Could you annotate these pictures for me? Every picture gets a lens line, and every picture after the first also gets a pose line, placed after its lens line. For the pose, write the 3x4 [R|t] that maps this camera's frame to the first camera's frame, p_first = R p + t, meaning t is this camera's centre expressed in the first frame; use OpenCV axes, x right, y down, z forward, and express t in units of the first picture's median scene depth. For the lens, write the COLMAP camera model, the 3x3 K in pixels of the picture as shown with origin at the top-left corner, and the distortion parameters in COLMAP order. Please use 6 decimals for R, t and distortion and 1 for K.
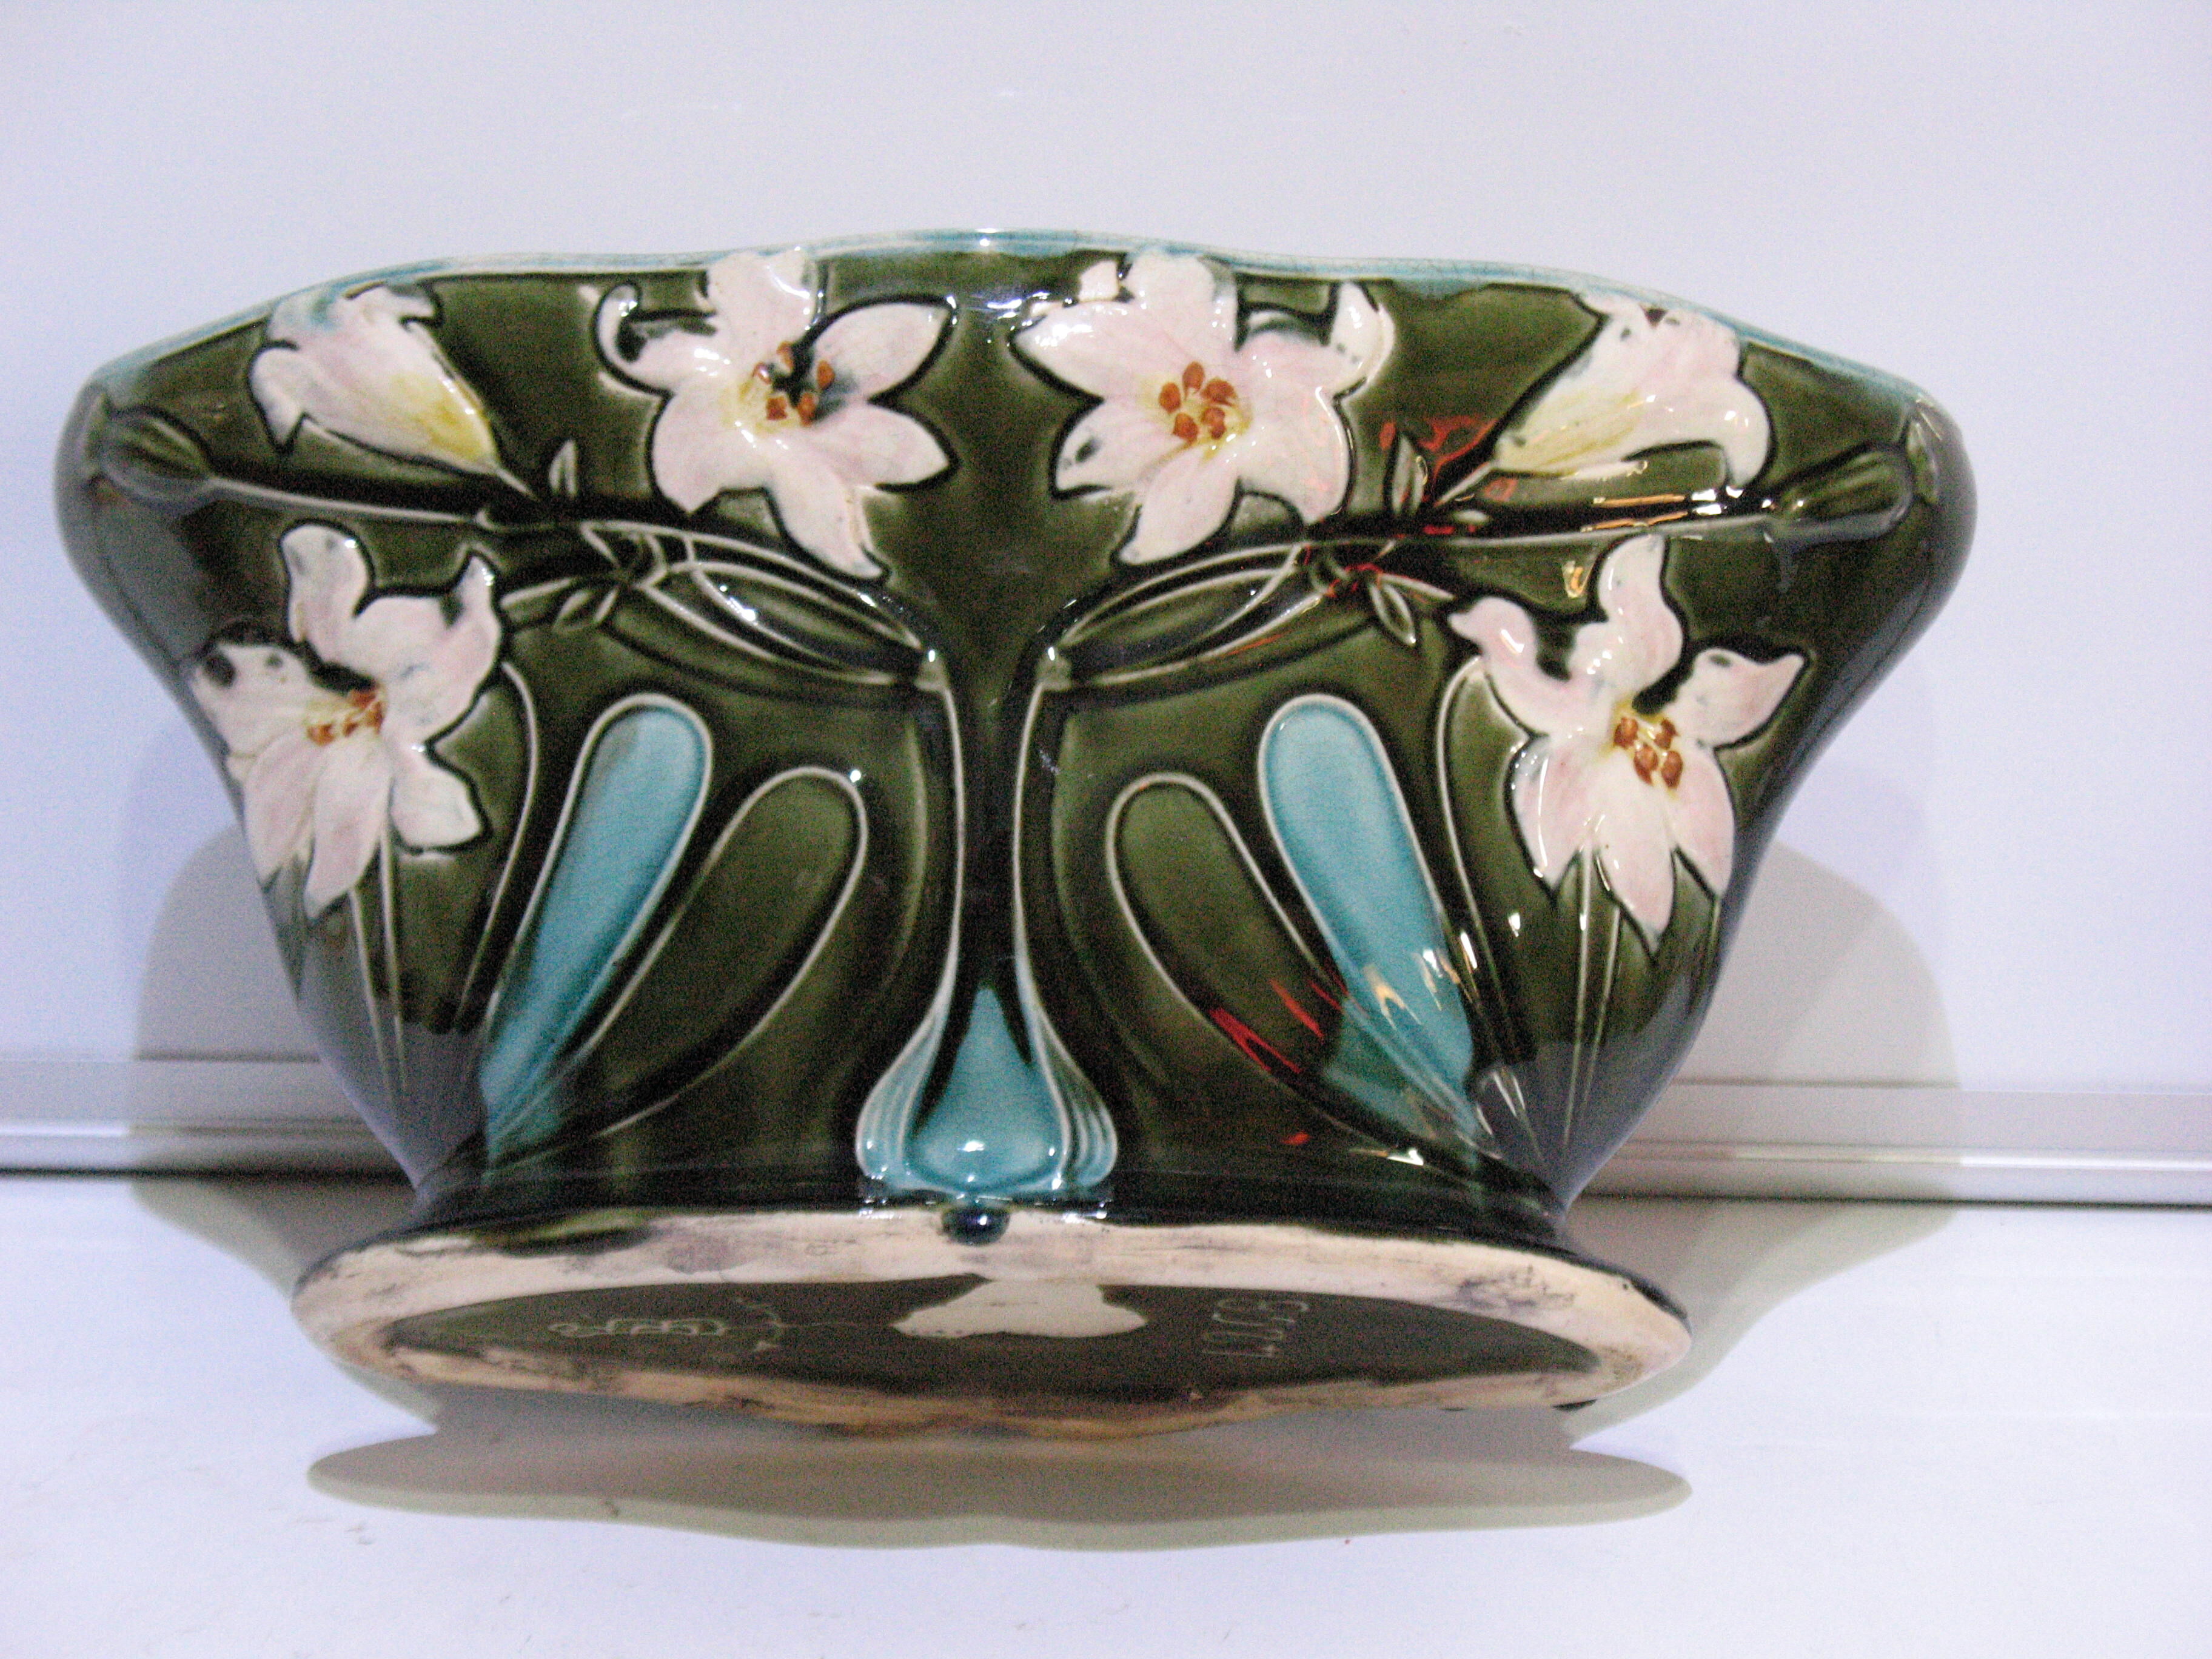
lens RADIAL K [[5236.8, 0, 1106.0], [0, 5236.8, 829.5], [0, 0, 1]] dist [0.014624, 0.300476]
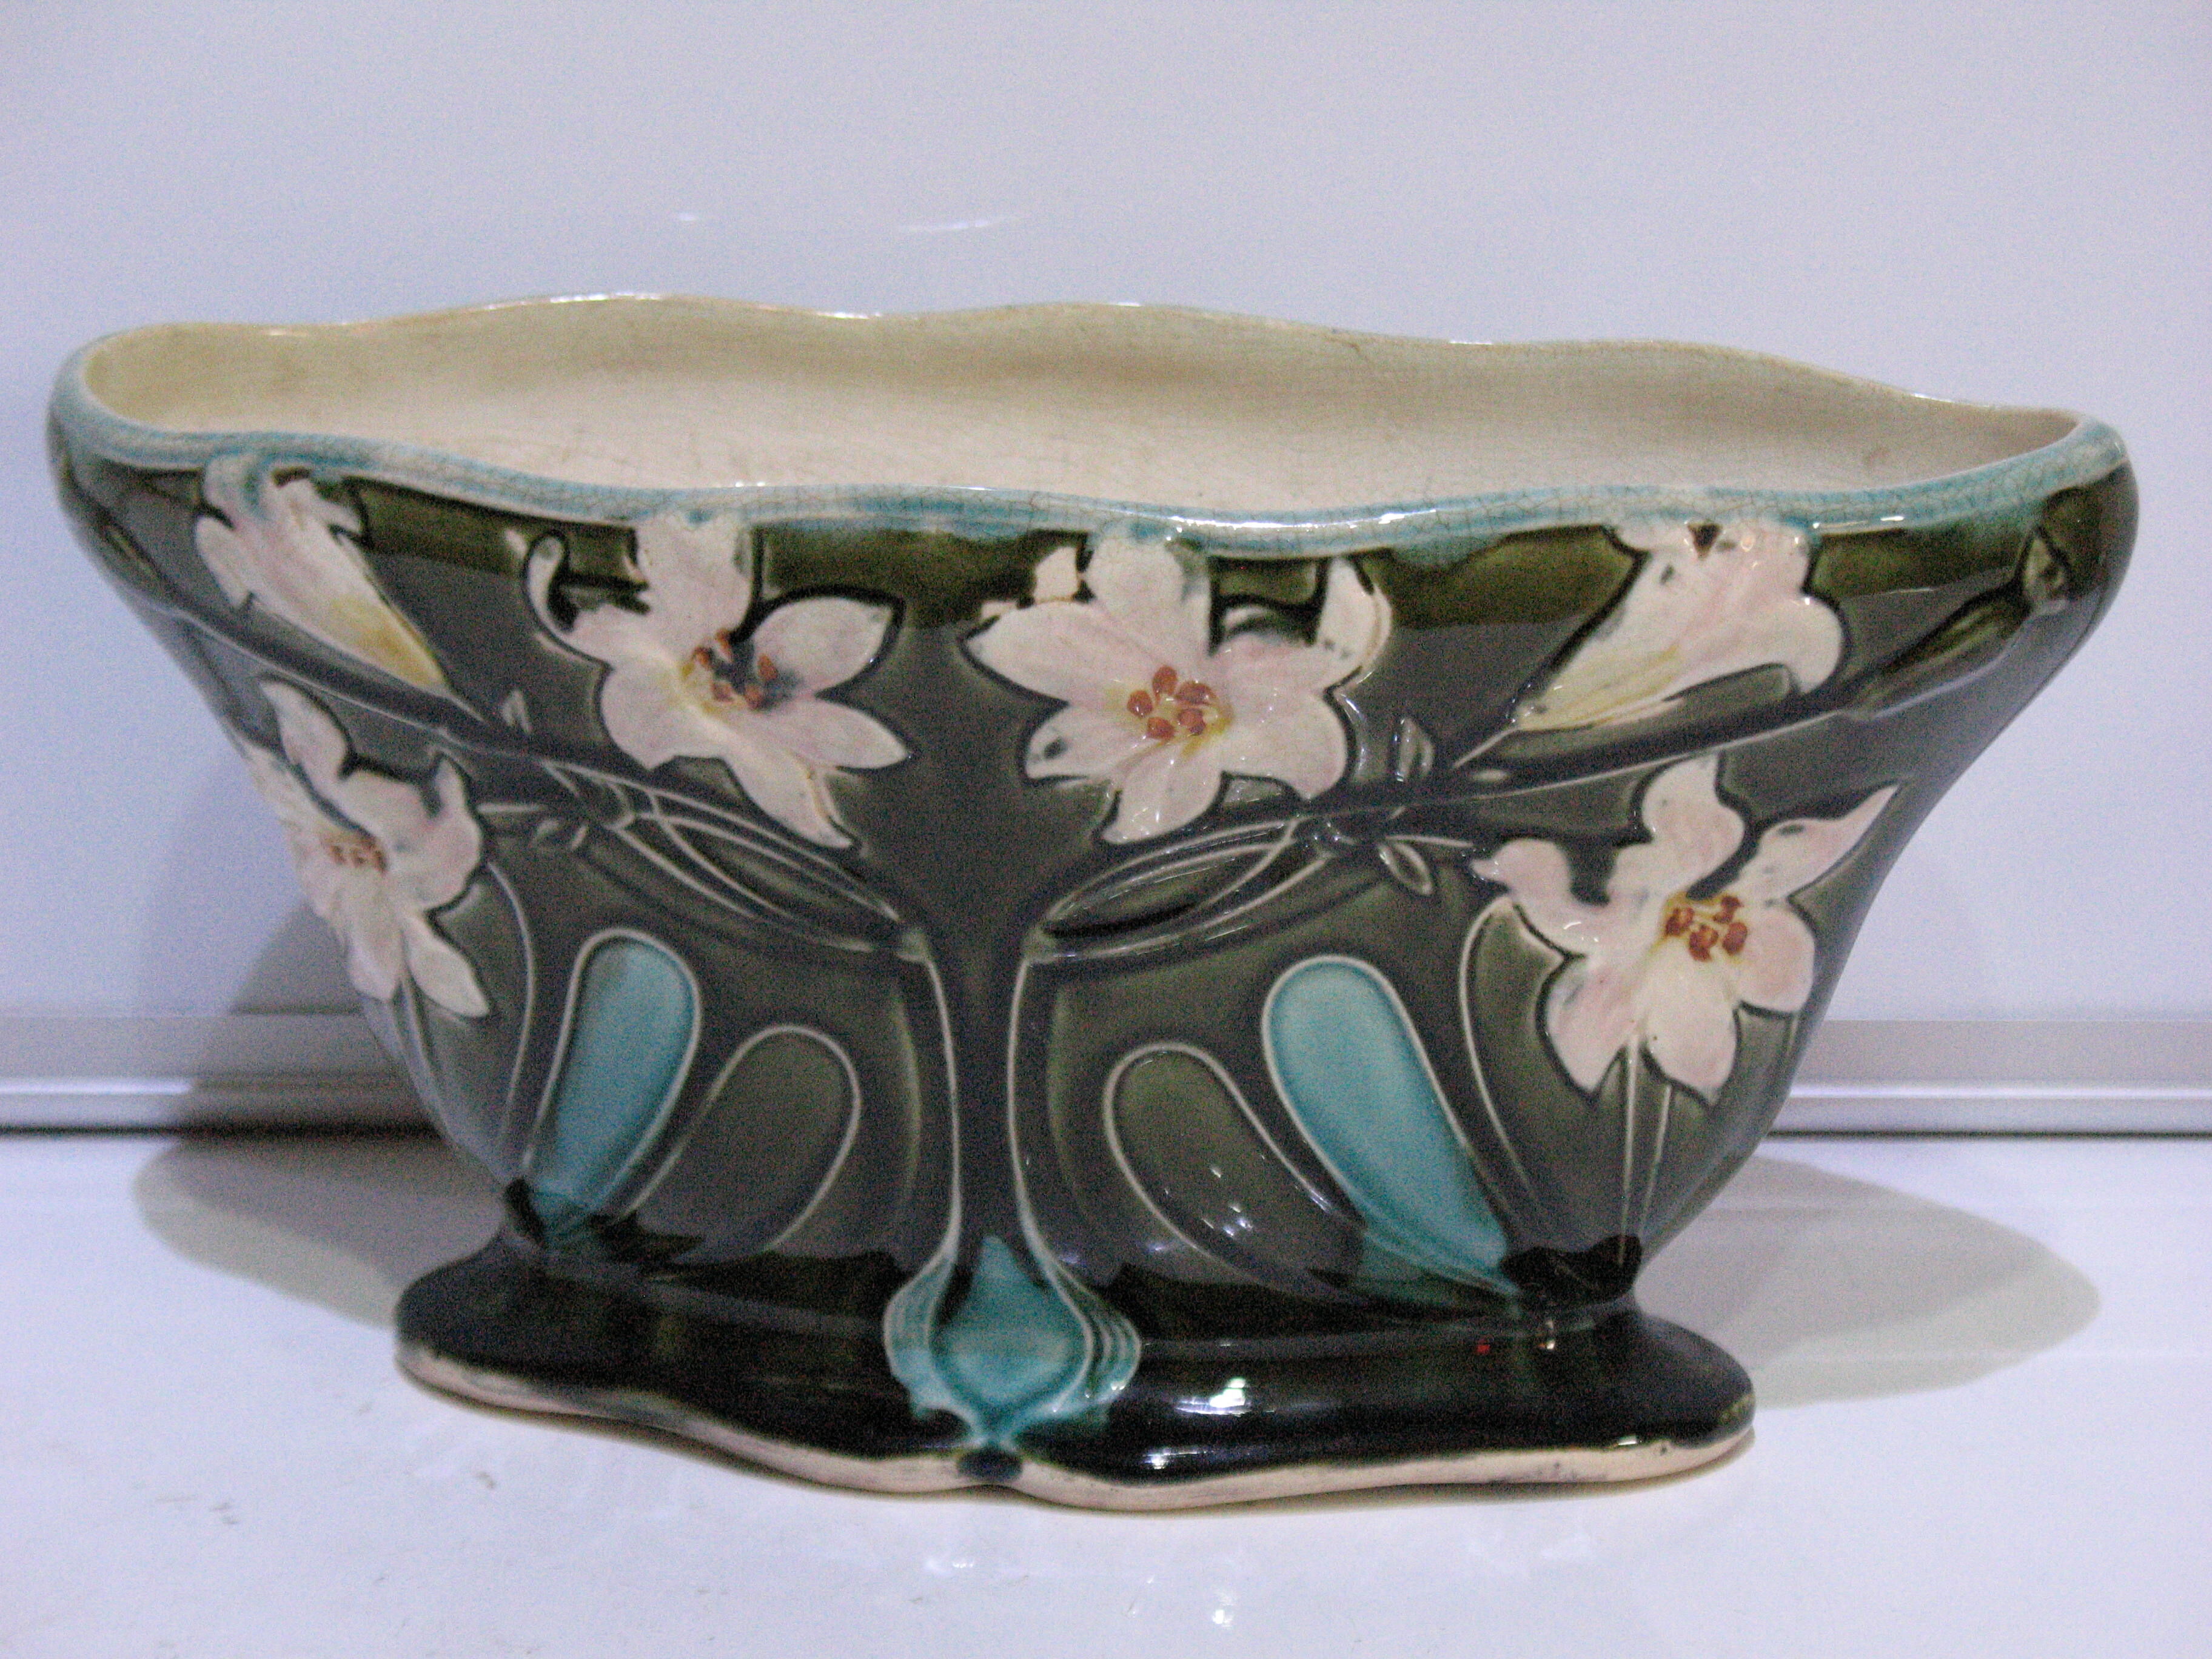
lens RADIAL K [[5236.8, 0, 1106.0], [0, 5236.8, 829.5], [0, 0, 1]] dist [0.014624, 0.300476]
pose [[0.981748, 0.035148, -0.186908, 0.174735], [0.088291, 0.786221, 0.611605, -0.613745], [0.168448, -0.616945, 0.768768, 0.289130]]
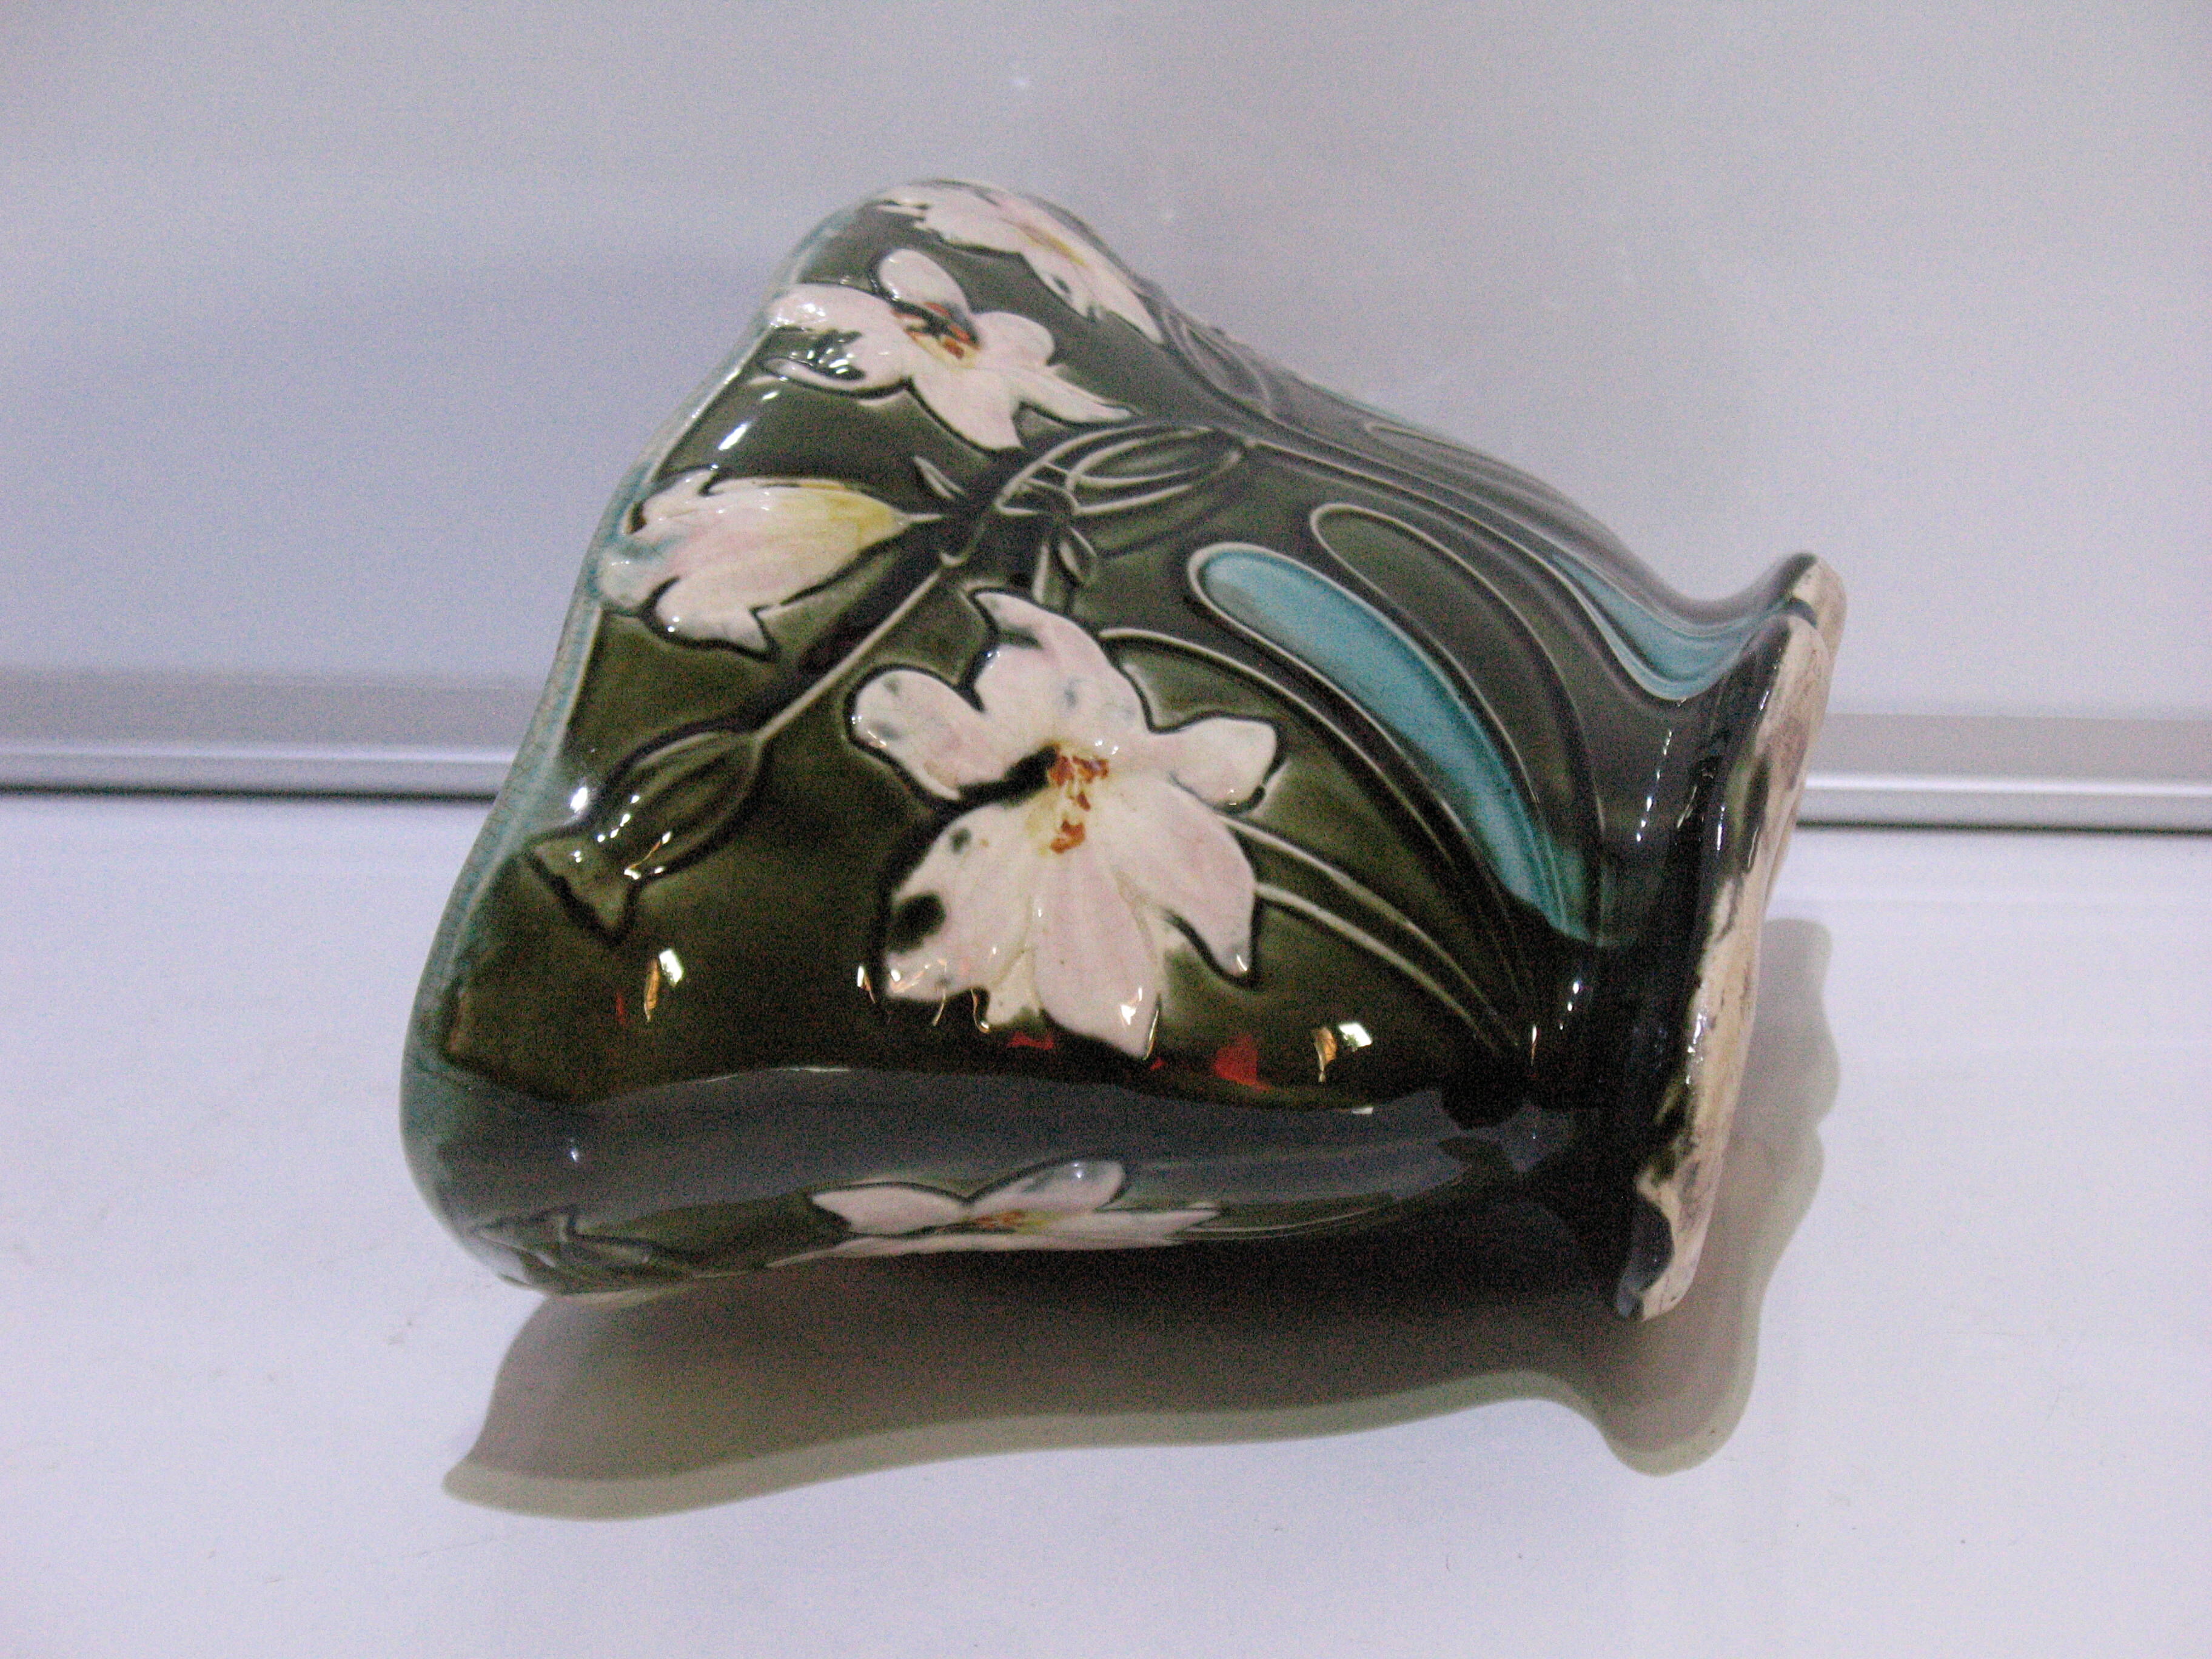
lens RADIAL K [[5236.8, 0, 1106.0], [0, 5236.8, 829.5], [0, 0, 1]] dist [0.014624, 0.300476]
pose [[0.174136, -0.329671, 0.927897, -0.935299], [0.830498, 0.555474, 0.041496, -0.049157], [-0.529103, 0.763391, 0.370519, 0.705484]]
